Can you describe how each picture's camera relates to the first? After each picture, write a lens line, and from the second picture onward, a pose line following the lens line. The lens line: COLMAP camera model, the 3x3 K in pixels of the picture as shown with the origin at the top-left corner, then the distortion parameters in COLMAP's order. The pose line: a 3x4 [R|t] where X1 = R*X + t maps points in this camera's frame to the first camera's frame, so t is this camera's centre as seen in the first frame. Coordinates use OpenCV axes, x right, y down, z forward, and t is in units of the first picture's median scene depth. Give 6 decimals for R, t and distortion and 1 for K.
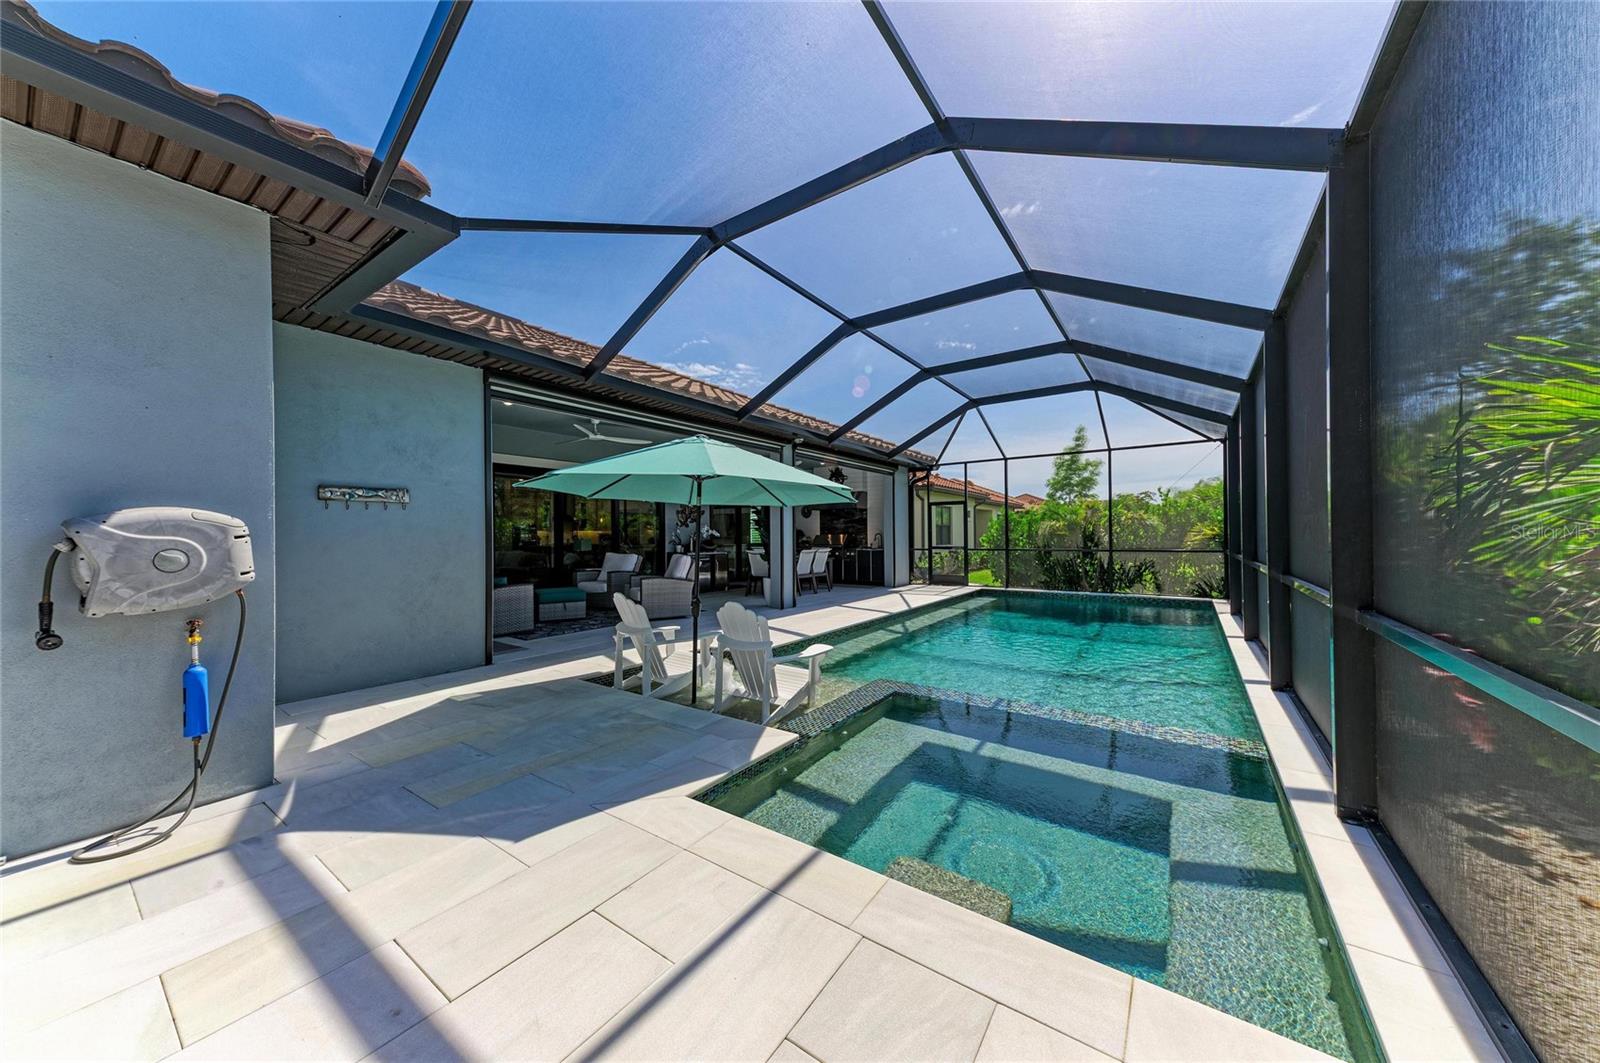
lens RADIAL K [[538.4, 0, 800.1], [0, 538.4, 535.1], [0, 0, 1]] dist [0.018720, -0.002929]
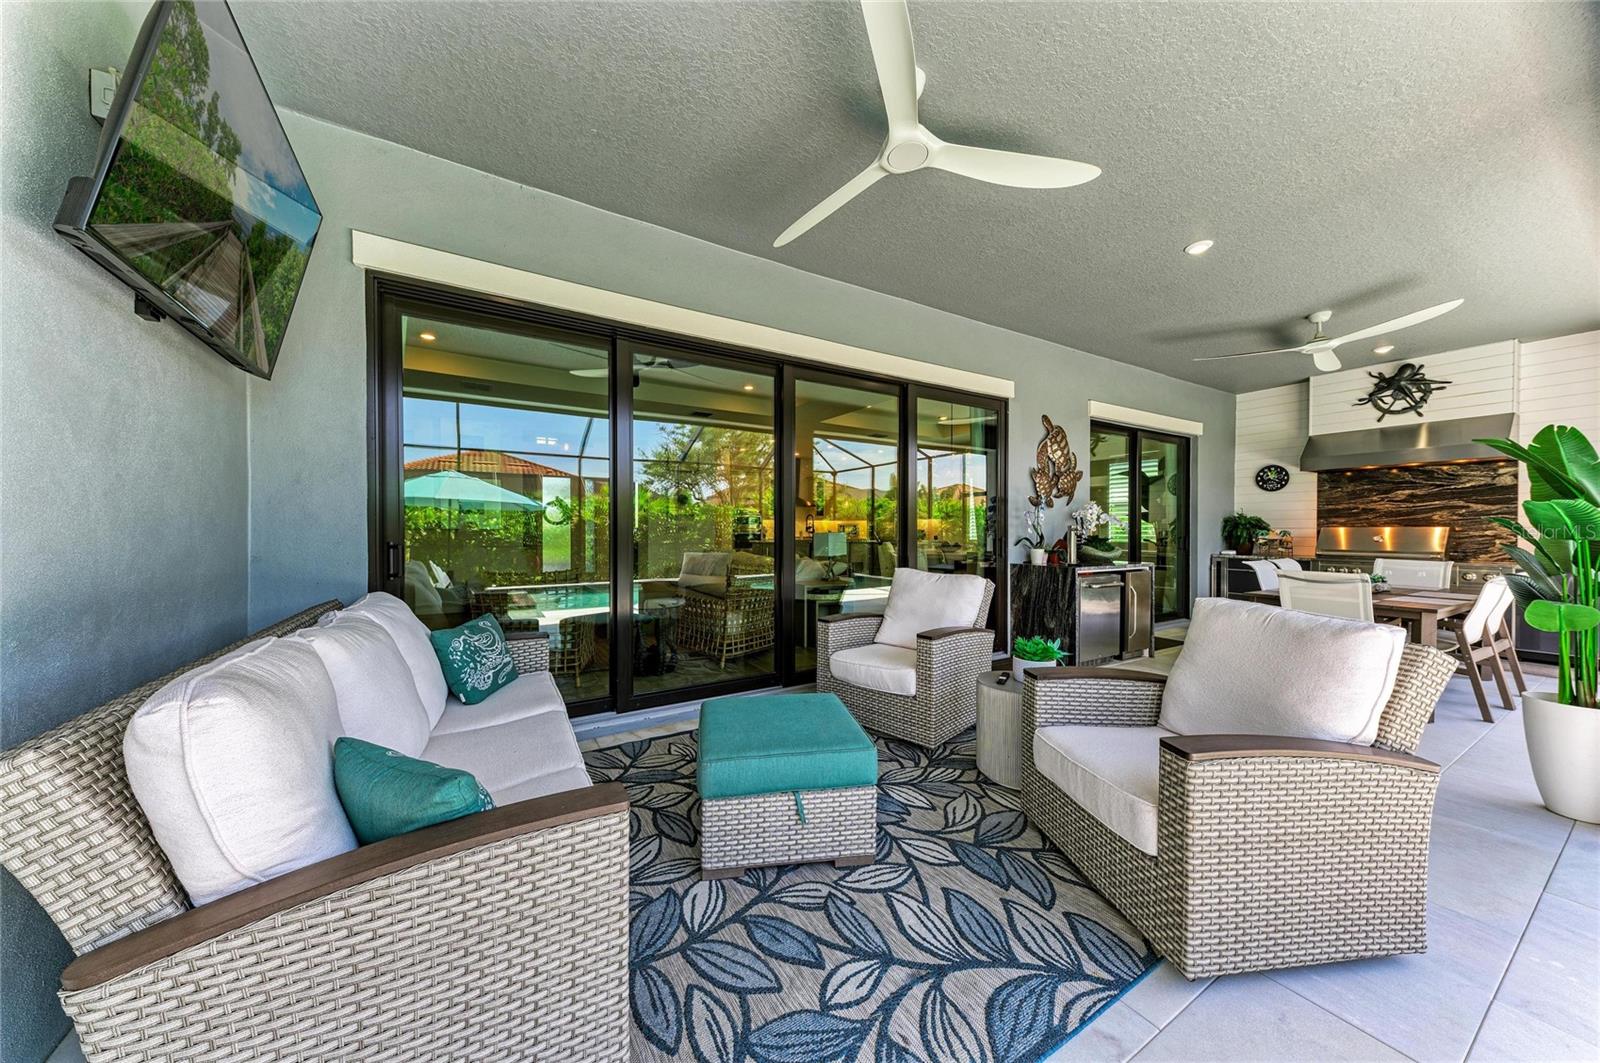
lens RADIAL K [[538.4, 0, 801.7], [0, 538.4, 535.5], [0, 0, 1]] dist [0.018720, -0.002929]
pose [[0.920237, 0.011703, -0.391186, -0.308328], [-0.006807, 0.999880, 0.013900, 0.004762], [0.391302, -0.010129, 0.920207, 0.704211]]
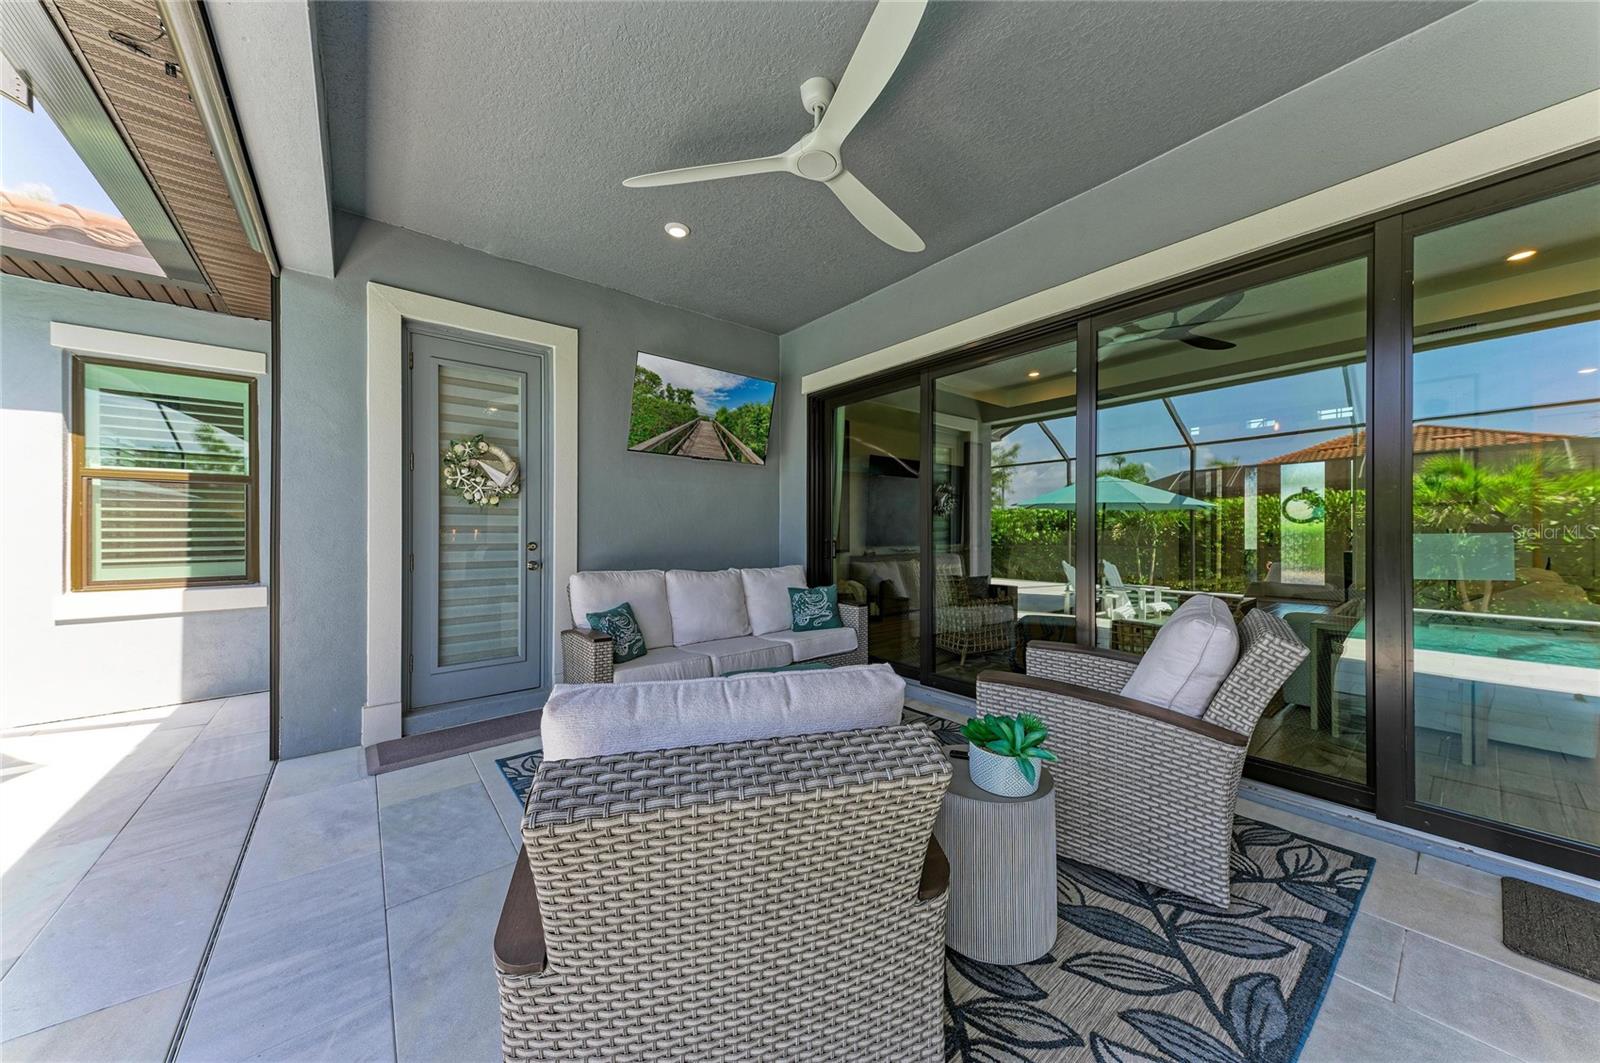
lens RADIAL K [[538.4, 0, 796.2], [0, 538.4, 533.2], [0, 0, 1]] dist [0.018720, -0.002929]
pose [[-0.266000, 0.011520, -0.963904, -0.109026], [0.007289, 0.999924, 0.009939, 0.003155], [0.963945, -0.004382, -0.266064, 1.020311]]
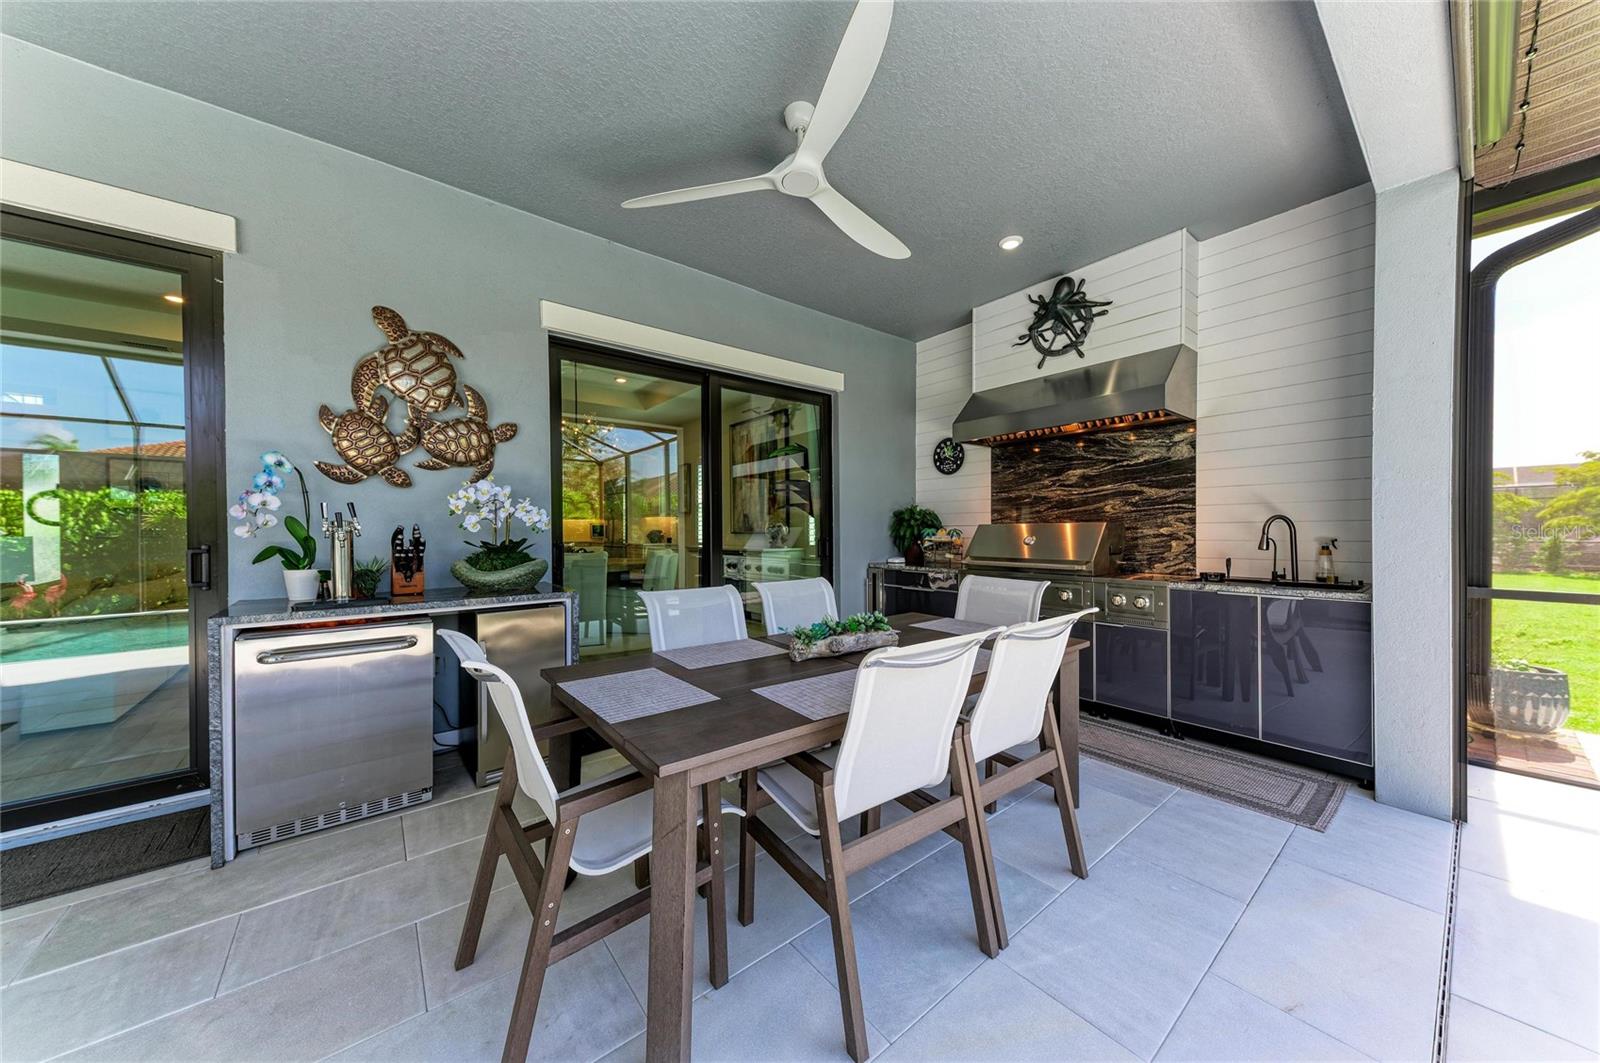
lens RADIAL K [[538.4, 0, 799.3], [0, 538.4, 536.5], [0, 0, 1]] dist [0.018720, -0.002929]
pose [[0.962348, 0.005104, -0.271773, 0.025584], [-0.001780, 0.999921, 0.012477, 0.004890], [0.271815, -0.011524, 0.962280, 1.132690]]
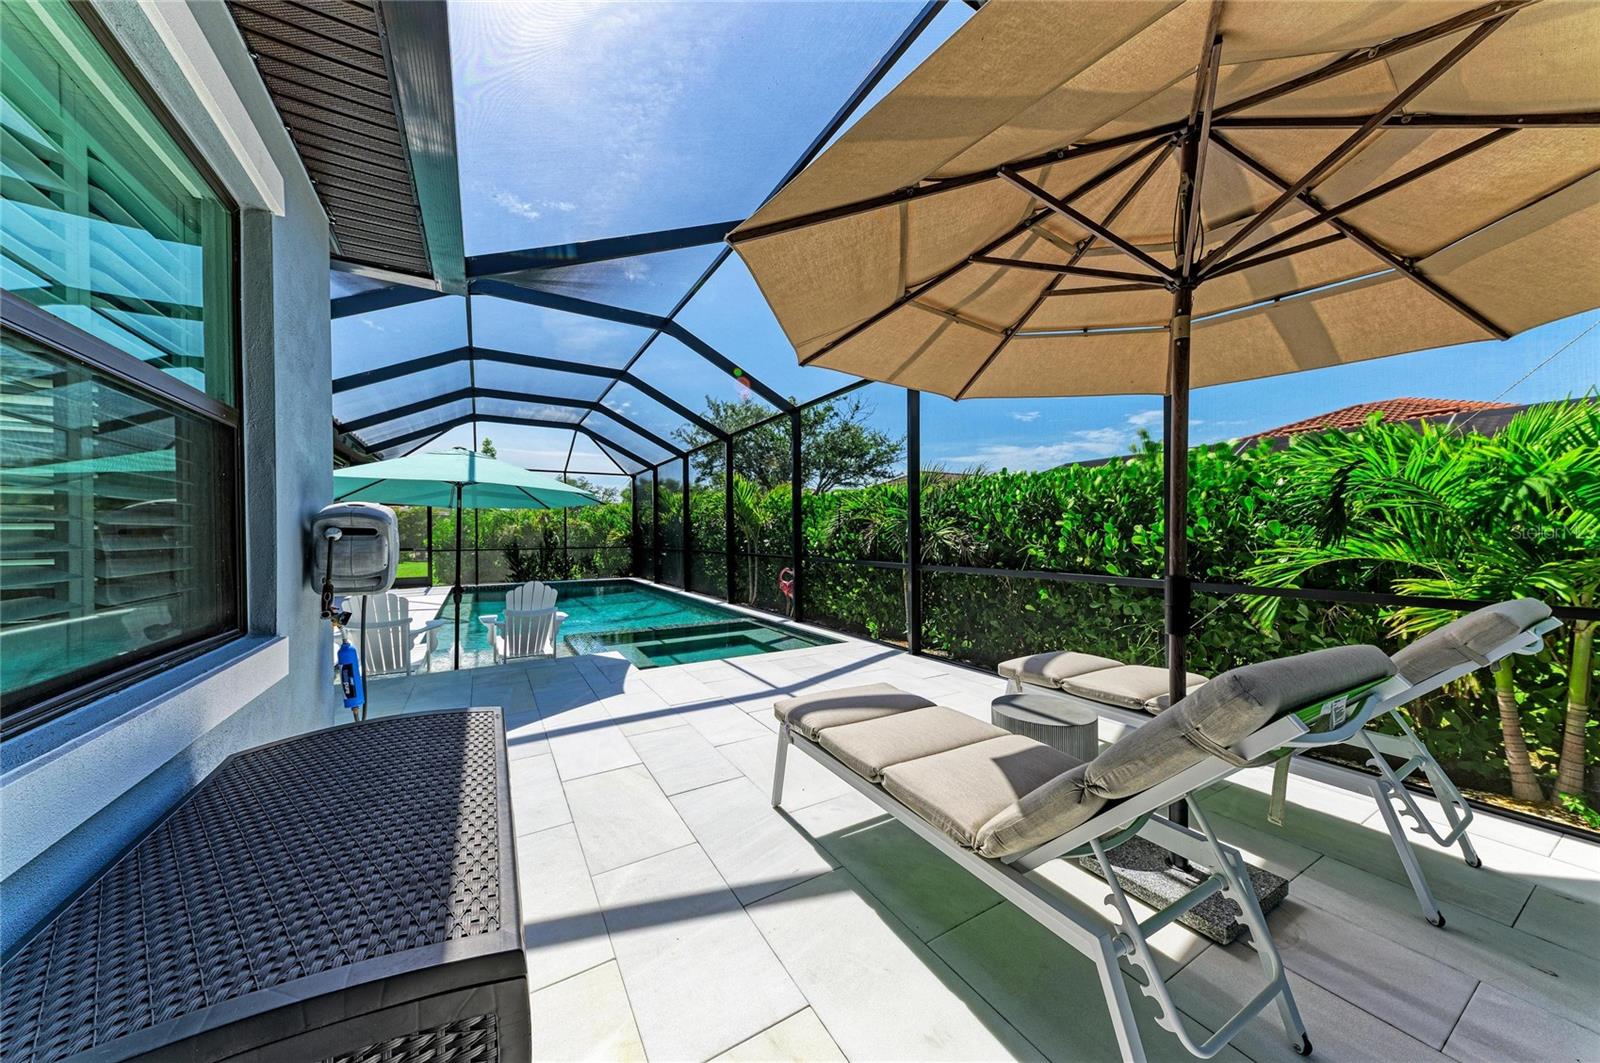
lens RADIAL K [[538.4, 0, 798.3], [0, 538.4, 540.8], [0, 0, 1]] dist [0.018720, -0.002929]
pose [[0.409513, -0.004999, 0.912291, -0.502971], [0.001902, 0.999987, 0.004626, 0.007449], [-0.912302, -0.000159, 0.409517, -0.079839]]
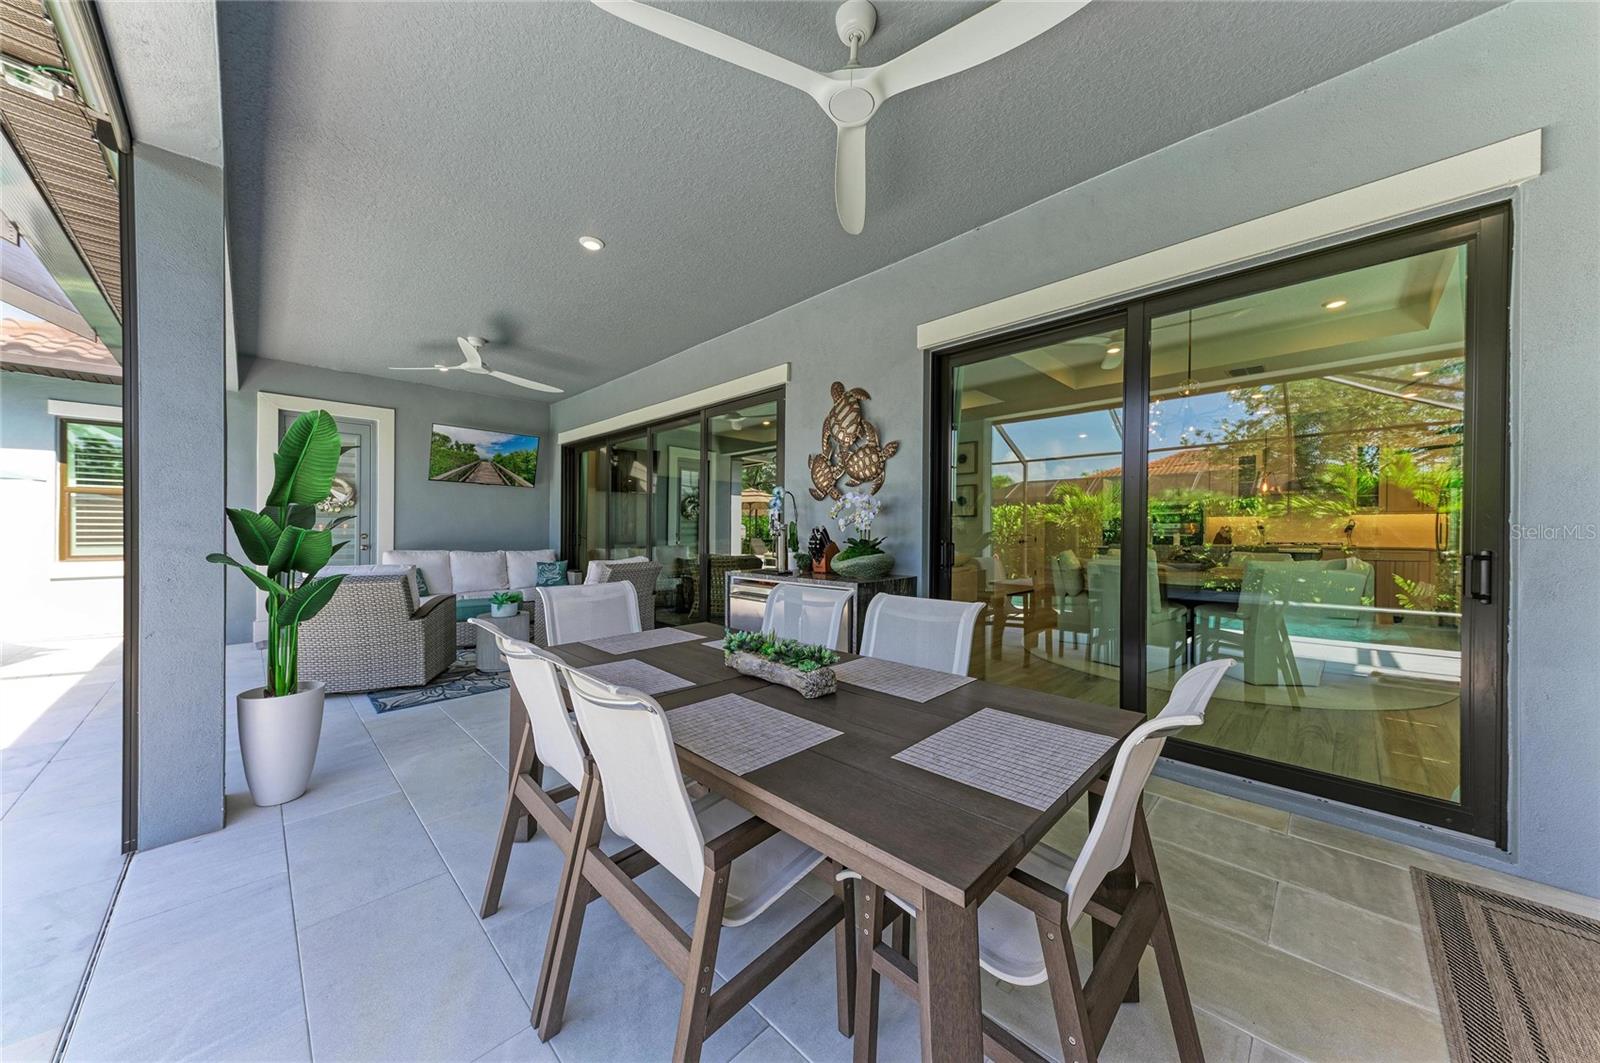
lens RADIAL K [[538.4, 0, 803.2], [0, 538.4, 531.7], [0, 0, 1]] dist [0.018720, -0.002929]
pose [[-0.157557, 0.009054, -0.987468, 0.178532], [-0.001416, 0.999955, 0.009394, 0.002720], [0.987509, 0.002879, -0.157537, 1.422208]]
